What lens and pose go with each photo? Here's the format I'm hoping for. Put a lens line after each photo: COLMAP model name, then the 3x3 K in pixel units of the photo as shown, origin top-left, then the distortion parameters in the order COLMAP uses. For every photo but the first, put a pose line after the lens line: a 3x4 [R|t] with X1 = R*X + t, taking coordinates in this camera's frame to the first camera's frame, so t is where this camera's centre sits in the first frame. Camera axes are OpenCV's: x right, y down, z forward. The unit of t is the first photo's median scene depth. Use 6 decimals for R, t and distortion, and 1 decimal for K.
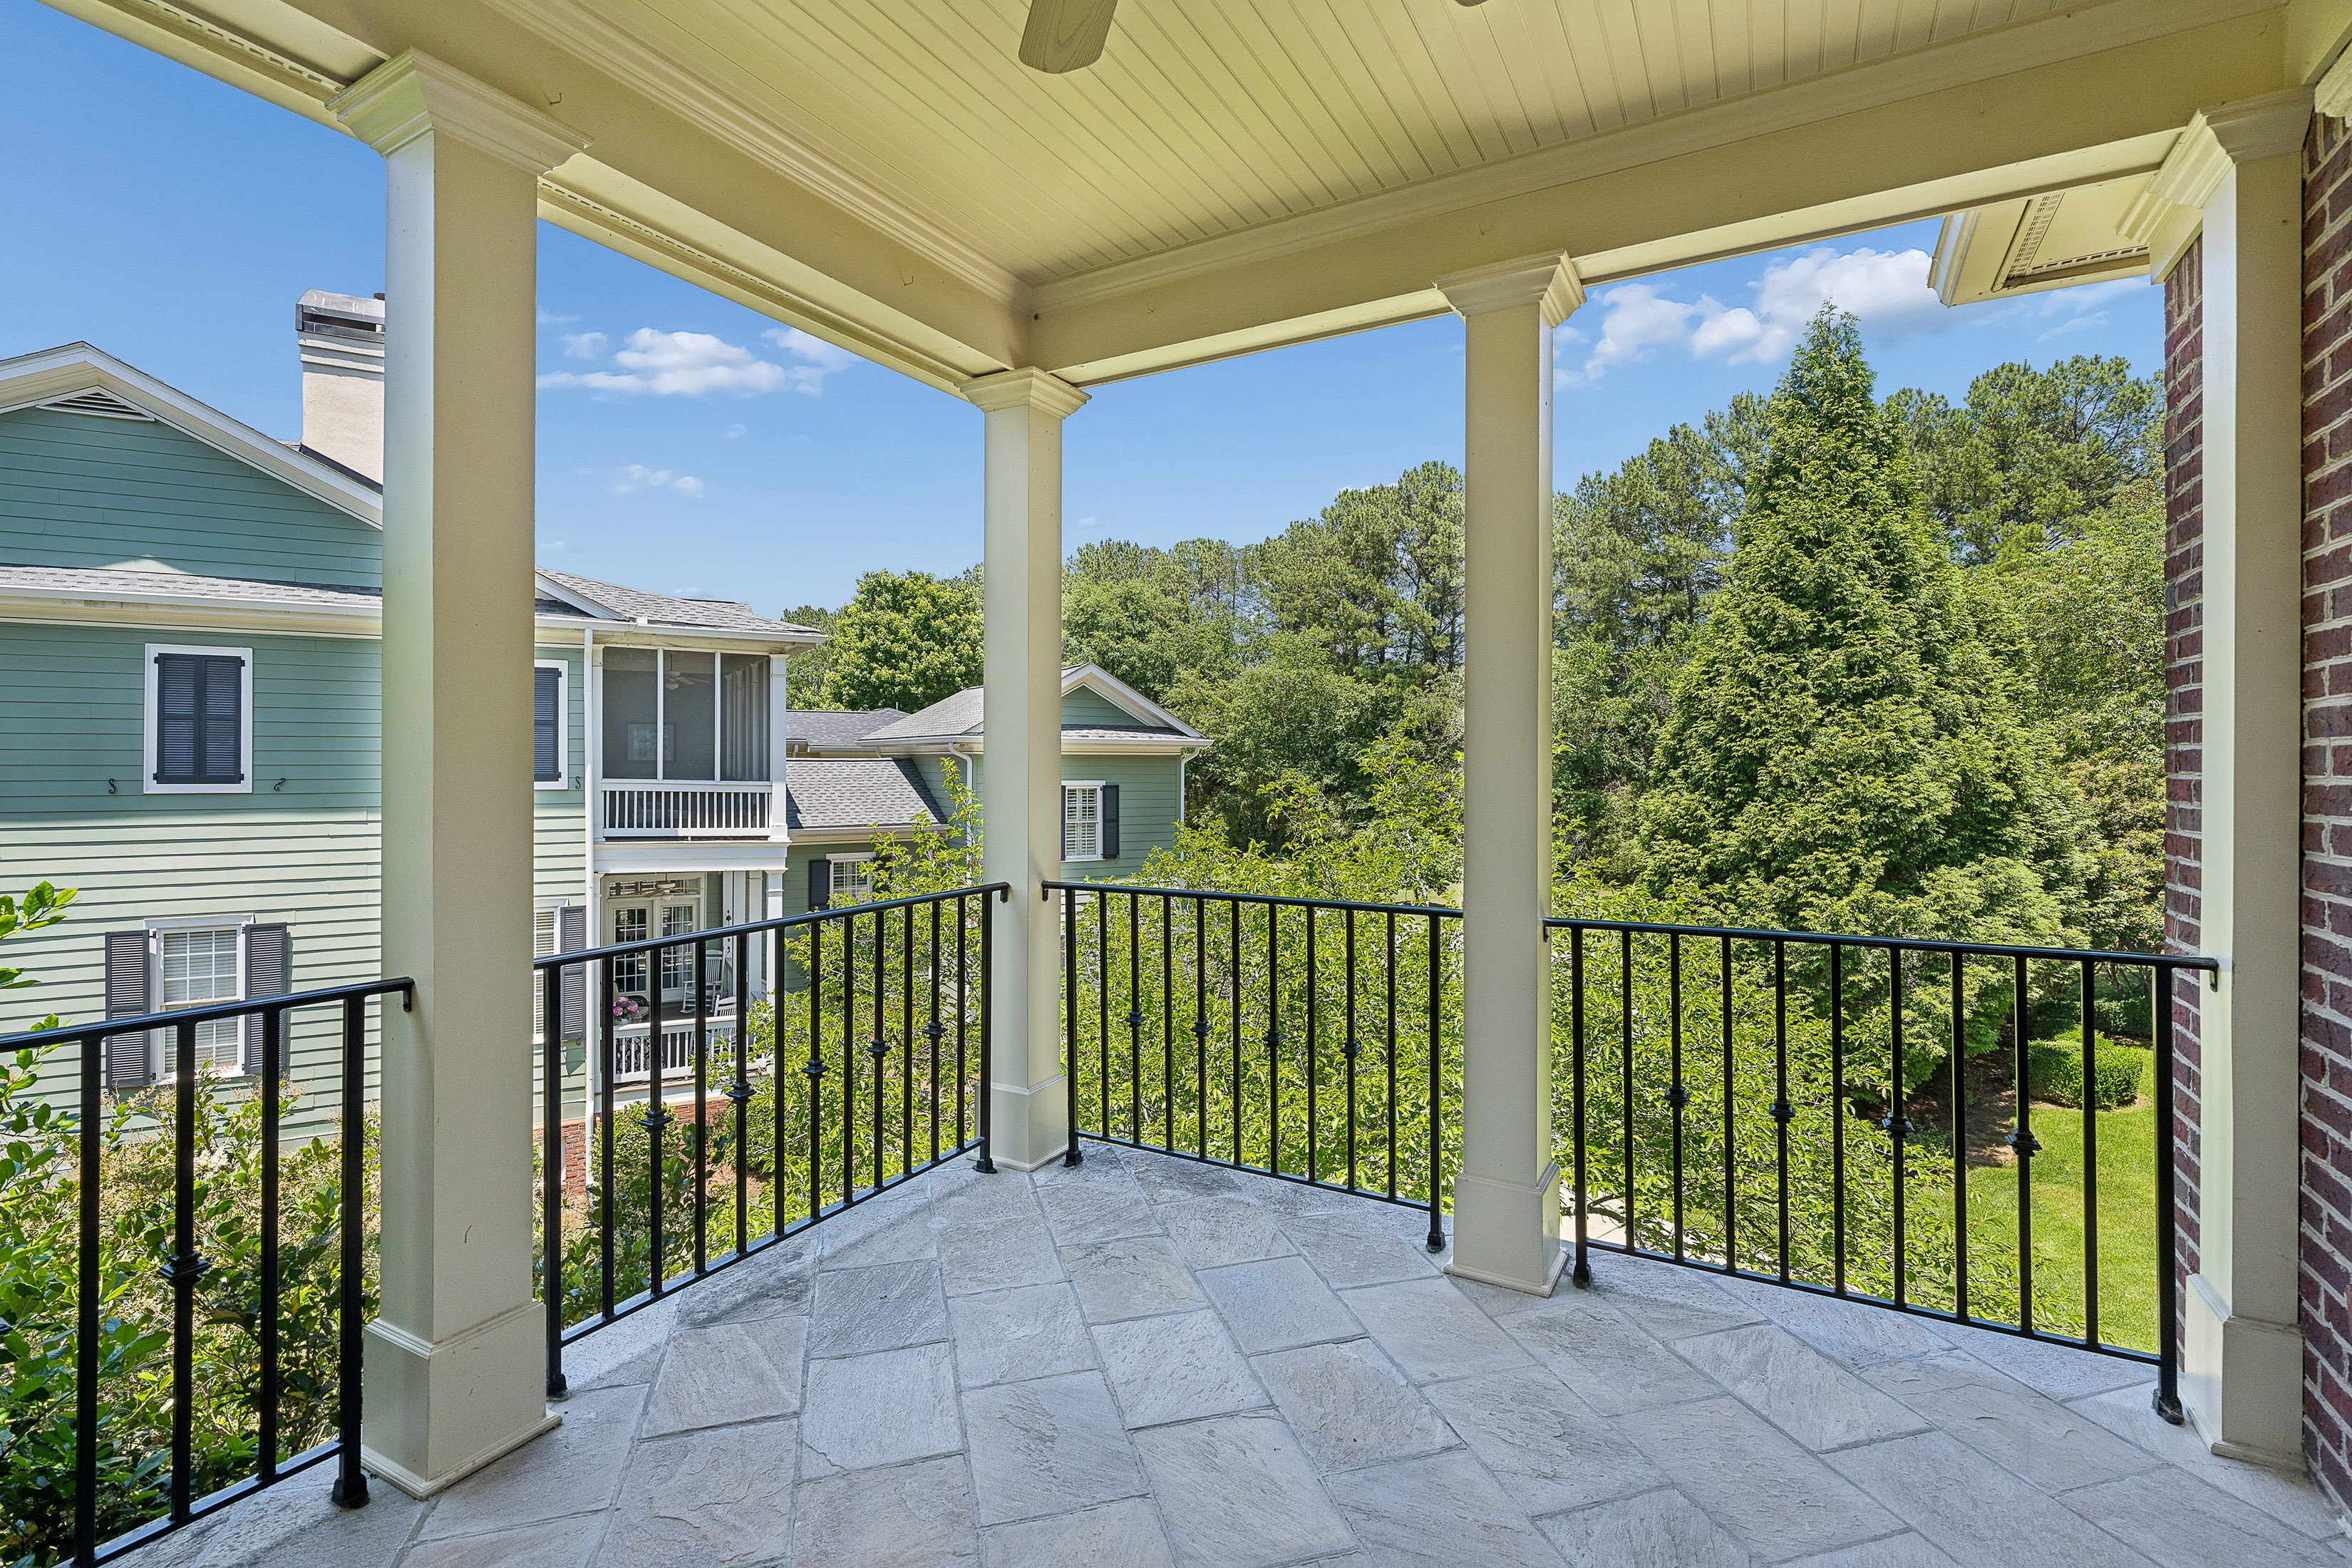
lens RADIAL K [[1061.6, 0, 1184.8], [0, 1061.6, 754.2], [0, 0, 1]] dist [-0.005733, 0.002259]
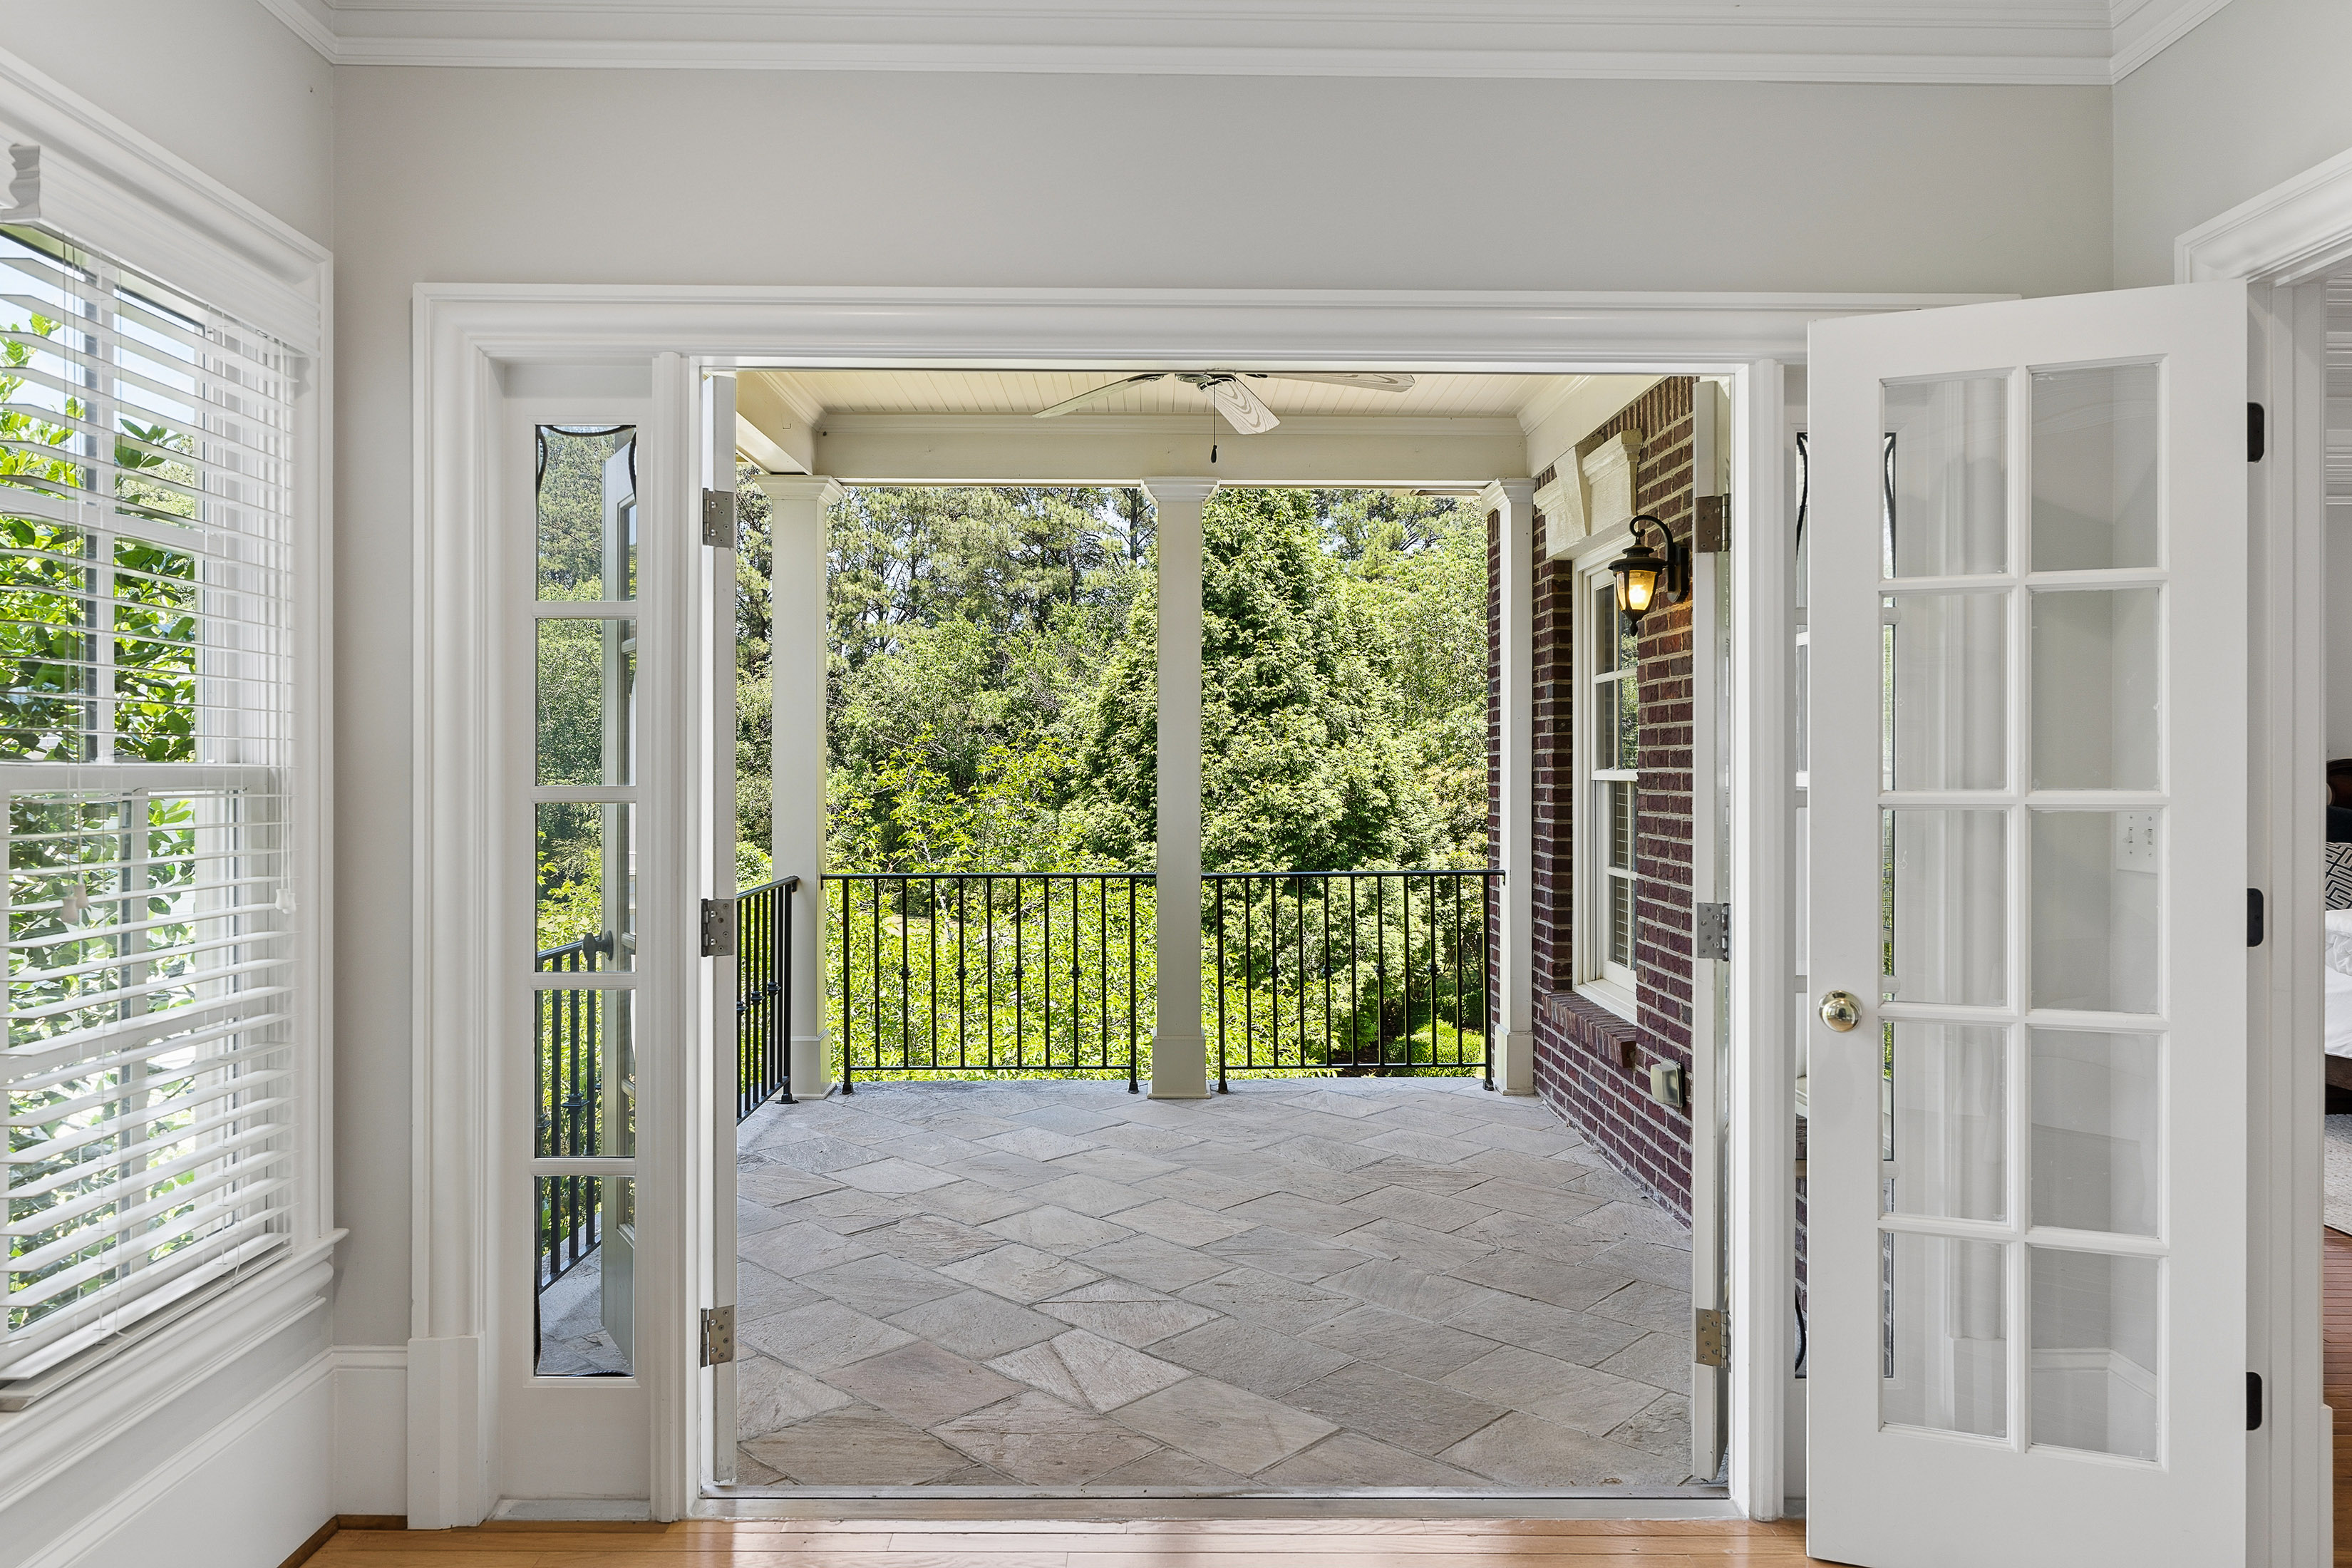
lens RADIAL K [[1482.6, 0, 1167.9], [0, 1482.6, 773.5], [0, 0, 1]] dist [-0.006584, 0.003527]
pose [[0.863730, -0.005732, 0.503923, -0.154089], [0.000284, 0.999941, 0.010886, -0.004851], [-0.503956, -0.009260, 0.863680, -0.170135]]
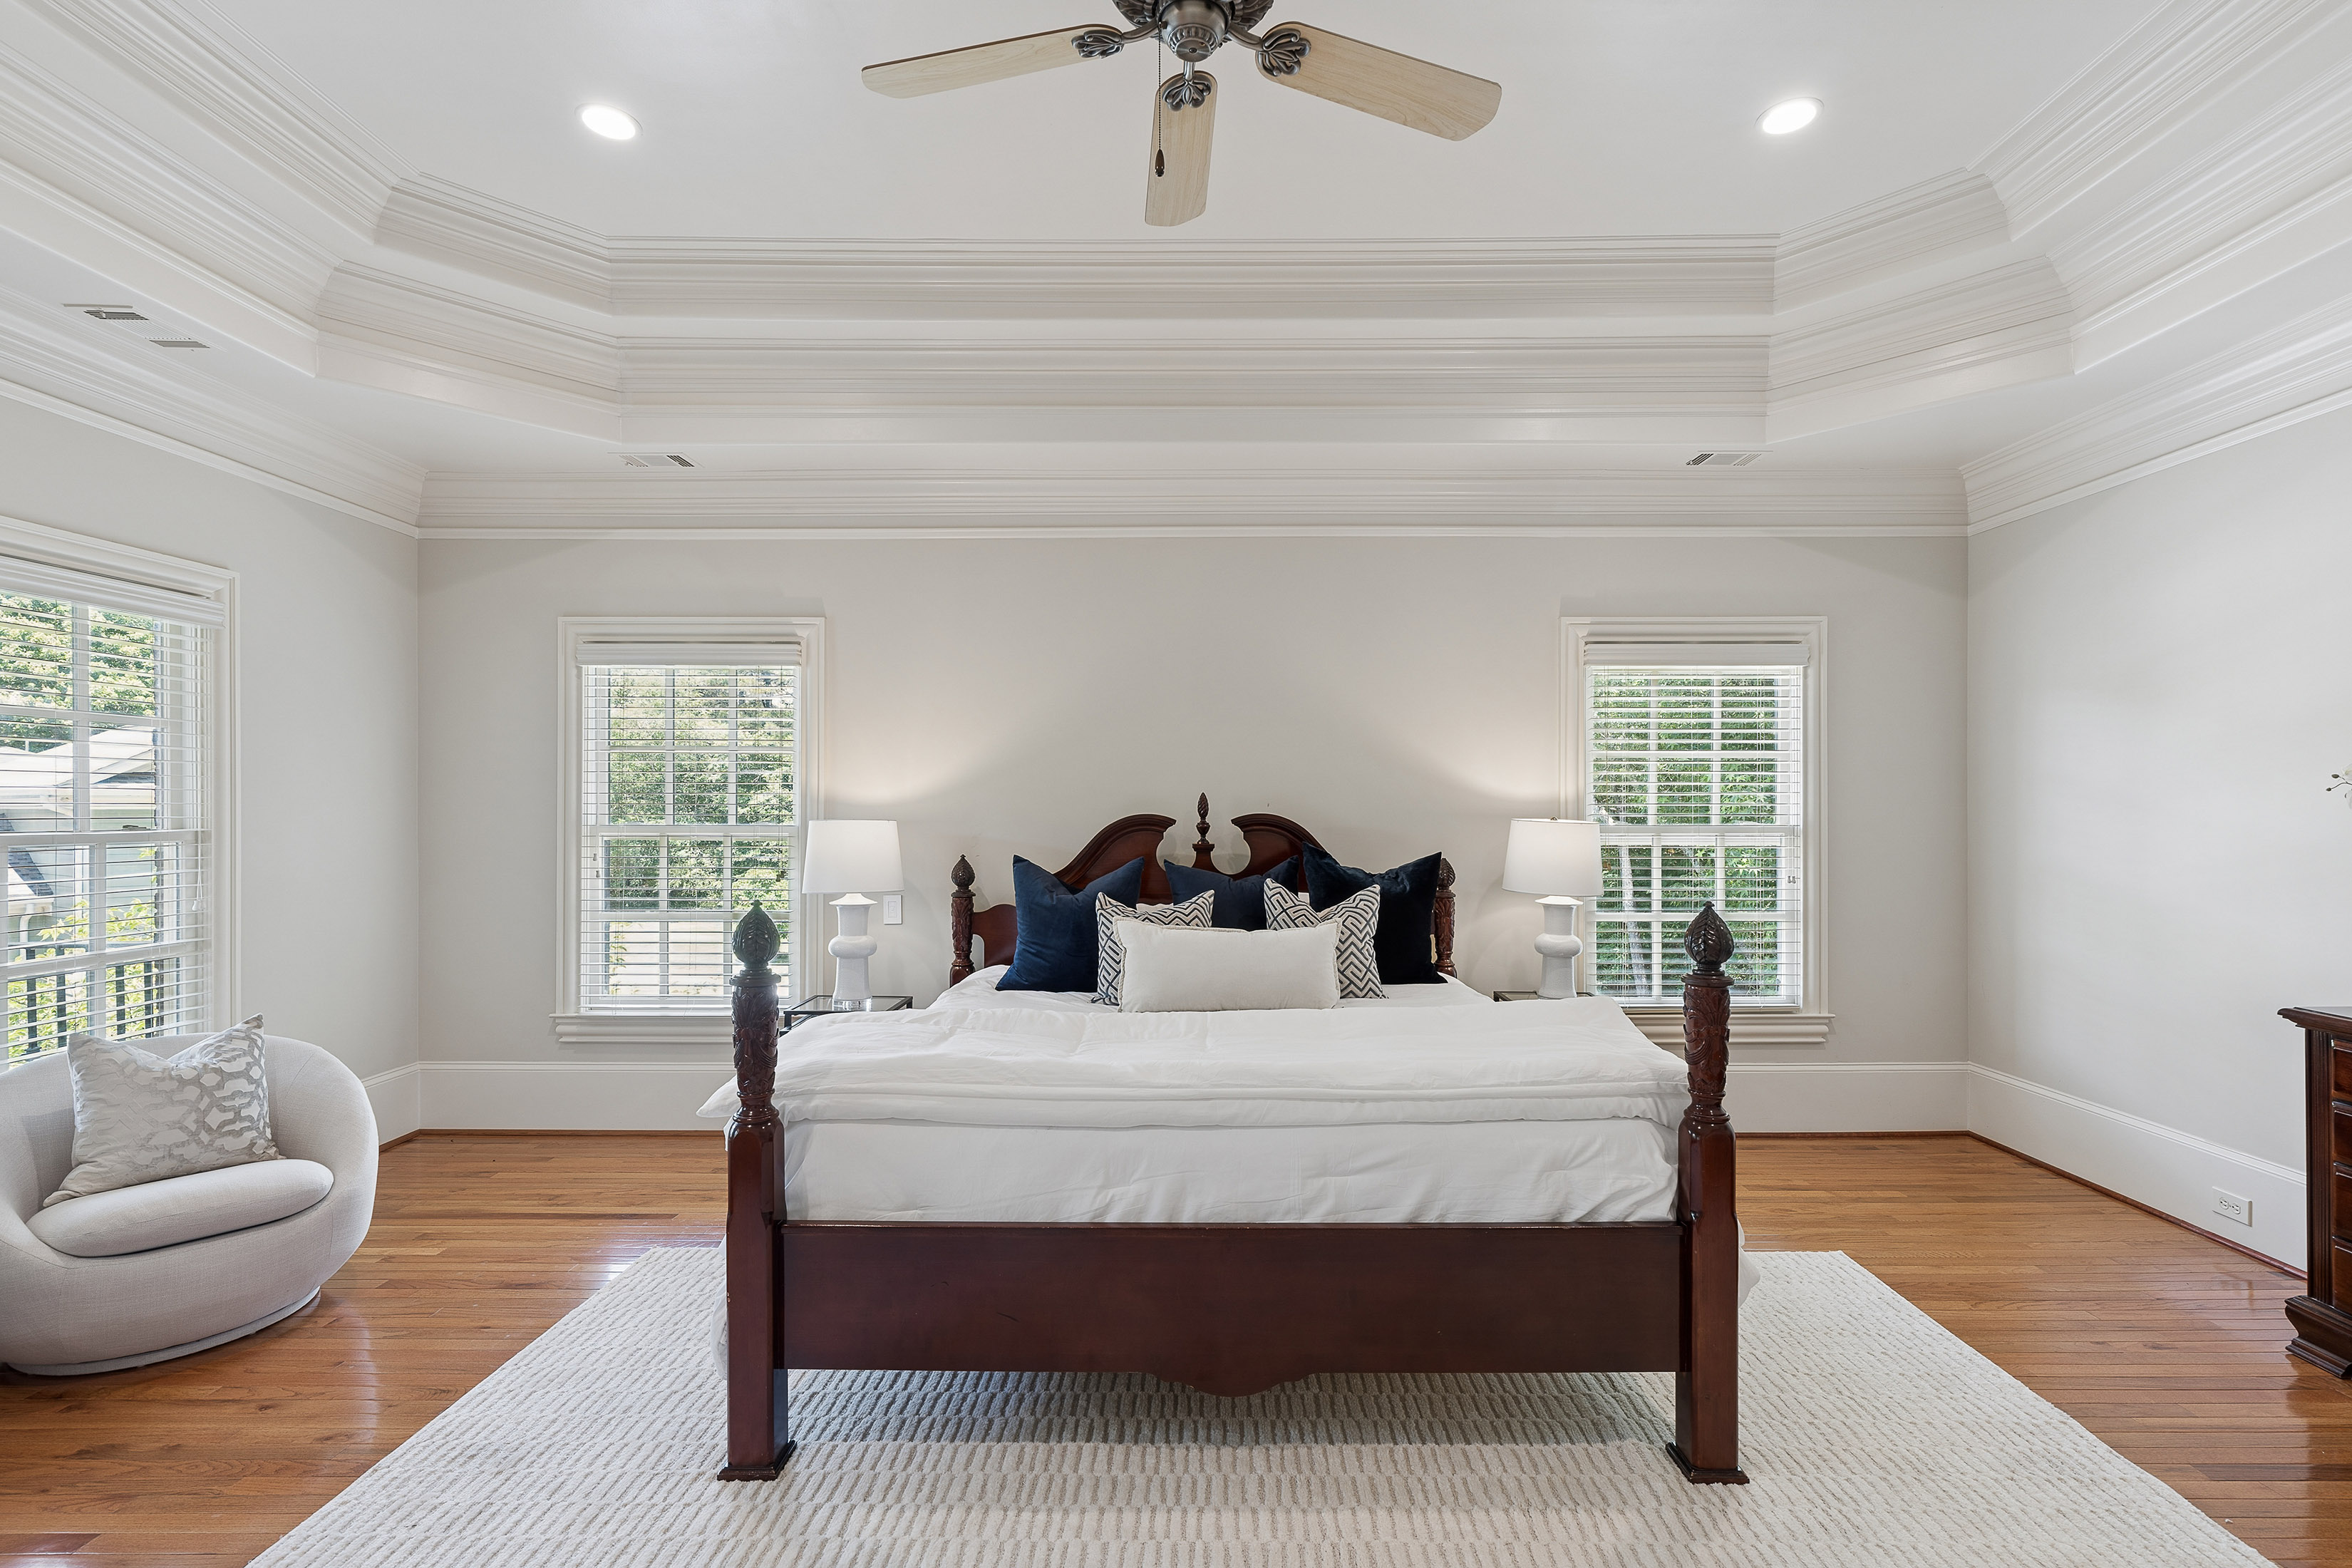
lens RADIAL K [[1061.6, 0, 1208.4], [0, 1061.6, 815.1], [0, 0, 1]] dist [-0.005733, 0.002259]
pose [[0.870511, -0.002017, 0.492145, 0.205162], [-0.002818, 0.999955, 0.009081, -0.006340], [-0.492141, -0.009292, 0.870466, -0.207504]]
